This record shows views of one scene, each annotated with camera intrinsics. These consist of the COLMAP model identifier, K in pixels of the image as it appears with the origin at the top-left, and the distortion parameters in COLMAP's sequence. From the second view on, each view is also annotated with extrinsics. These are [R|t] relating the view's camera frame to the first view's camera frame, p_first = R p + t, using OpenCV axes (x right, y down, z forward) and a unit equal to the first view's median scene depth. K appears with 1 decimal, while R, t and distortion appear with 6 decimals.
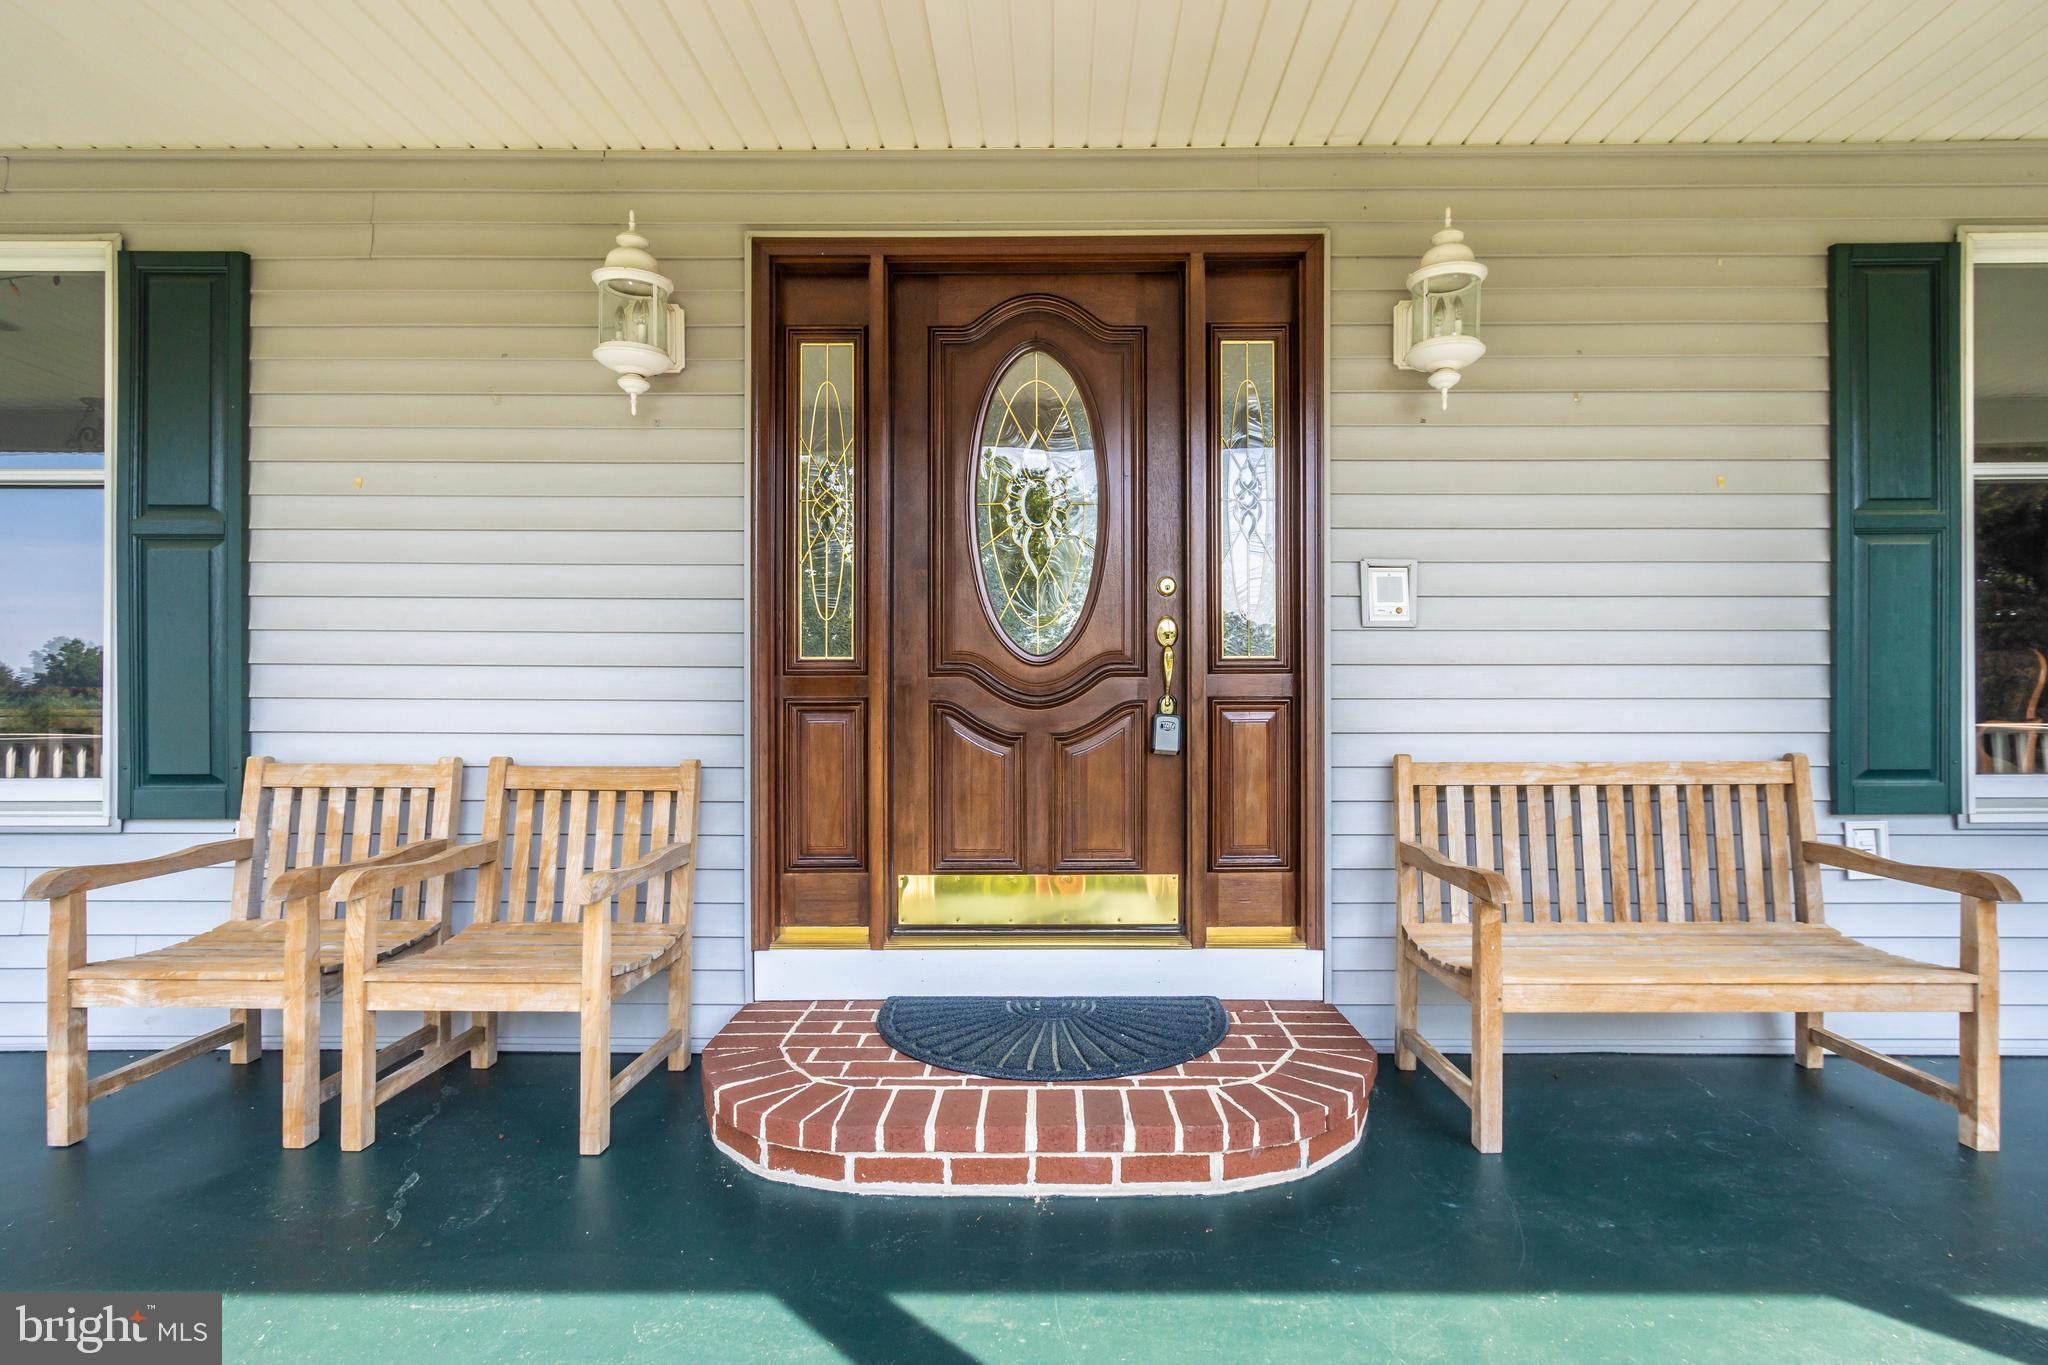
lens RADIAL K [[949.3, 0, 1031.7], [0, 949.3, 697.6], [0, 0, 1]] dist [0.014630, -0.001487]
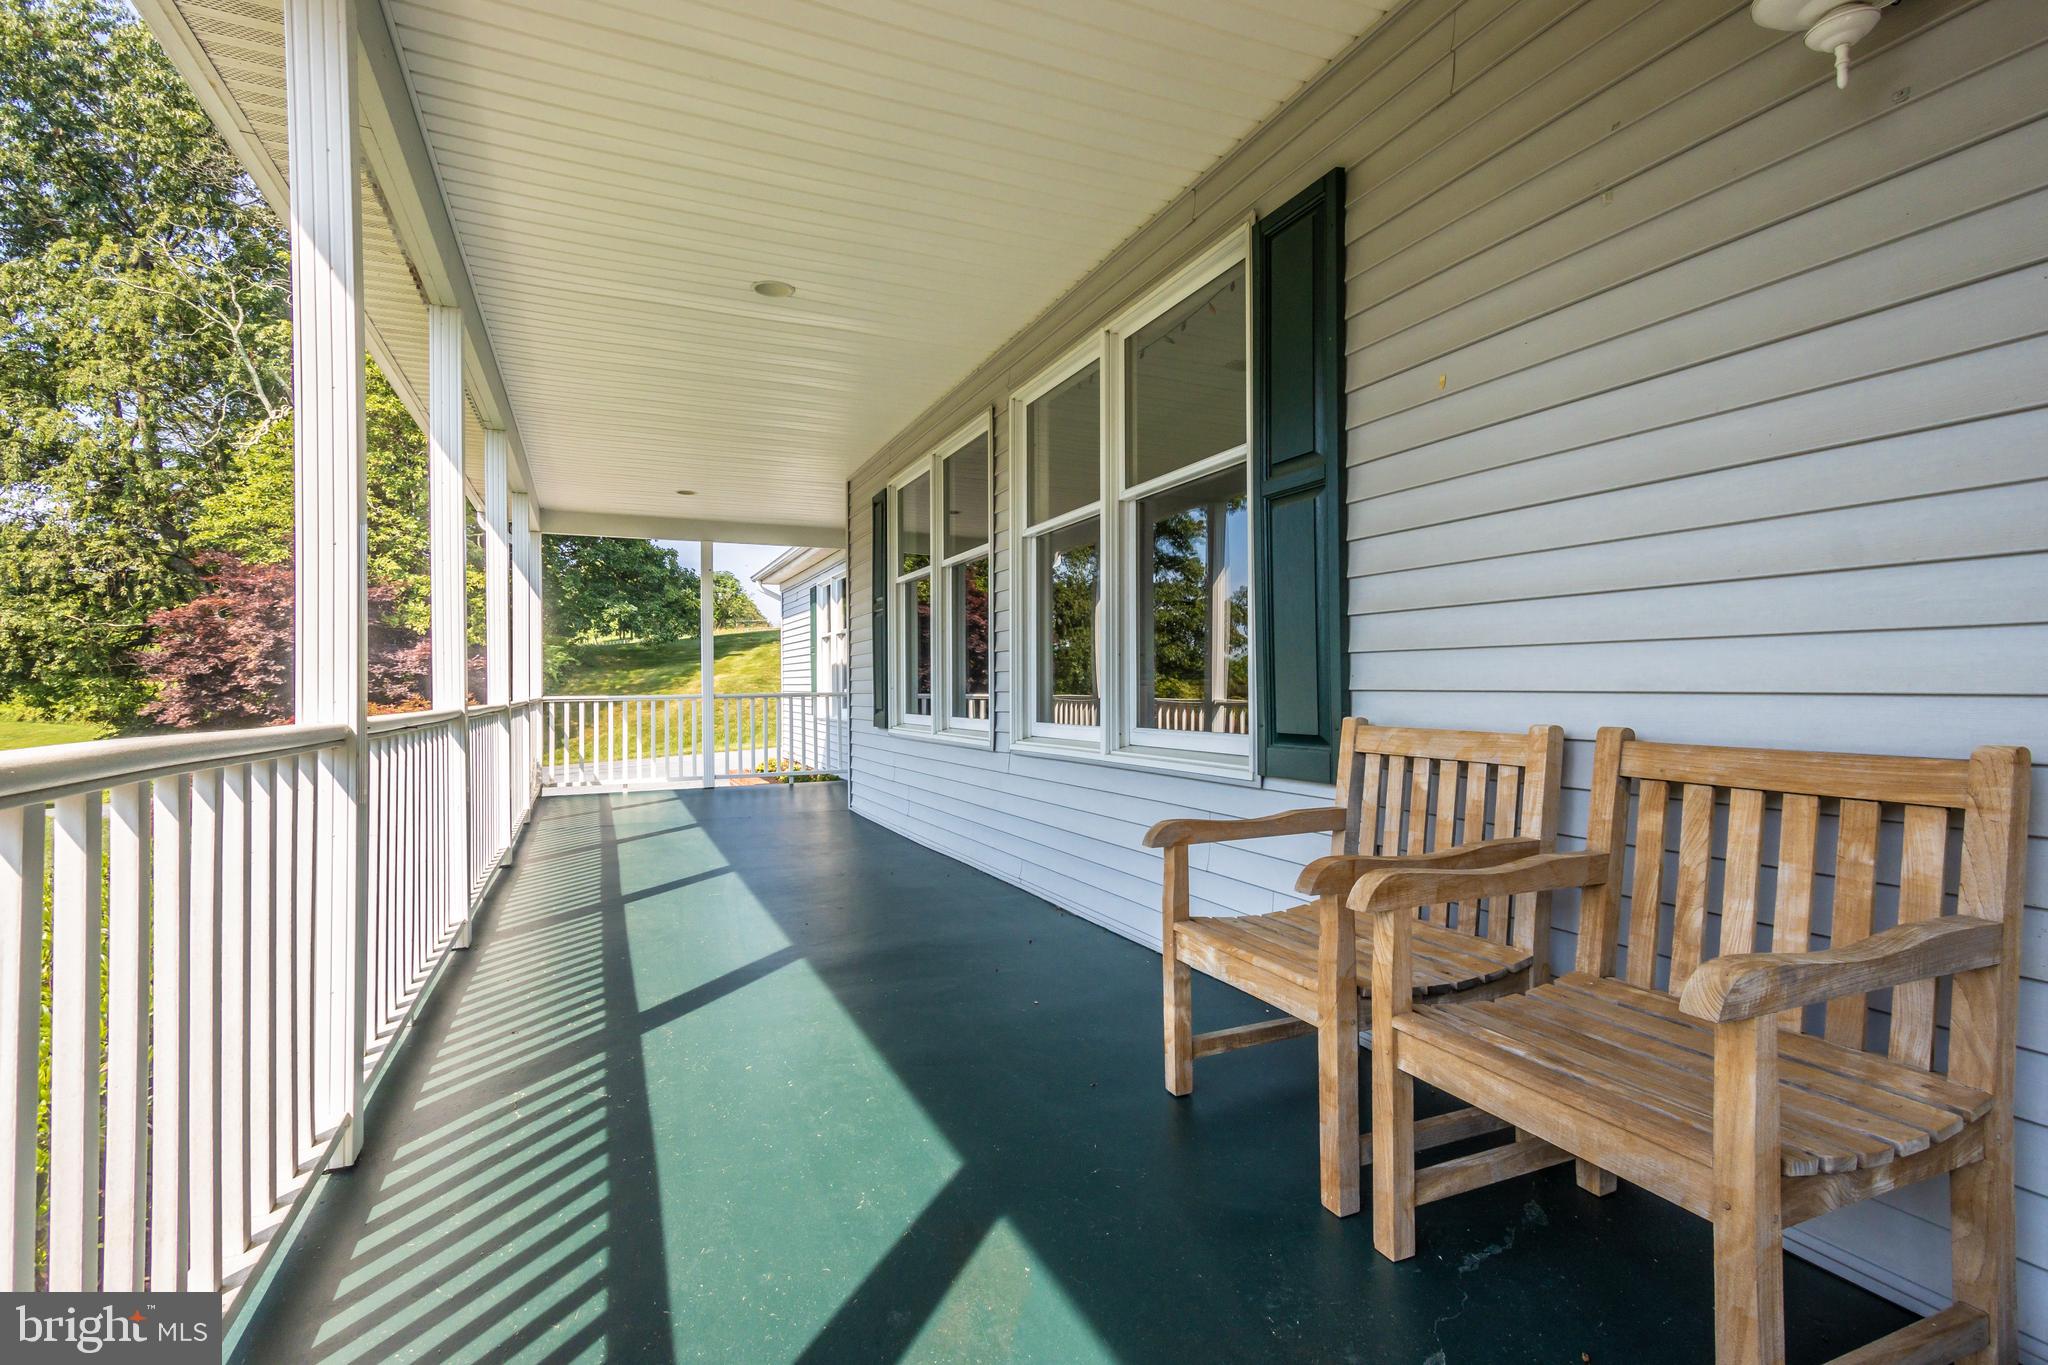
lens RADIAL K [[949.3, 0, 1033.7], [0, 949.3, 680.7], [0, 0, 1]] dist [0.014630, -0.001487]
pose [[0.408769, -0.011167, -0.912570, -0.116413], [0.017624, 0.999835, -0.004340, 0.025669], [0.912468, -0.014309, 0.408898, 0.363452]]
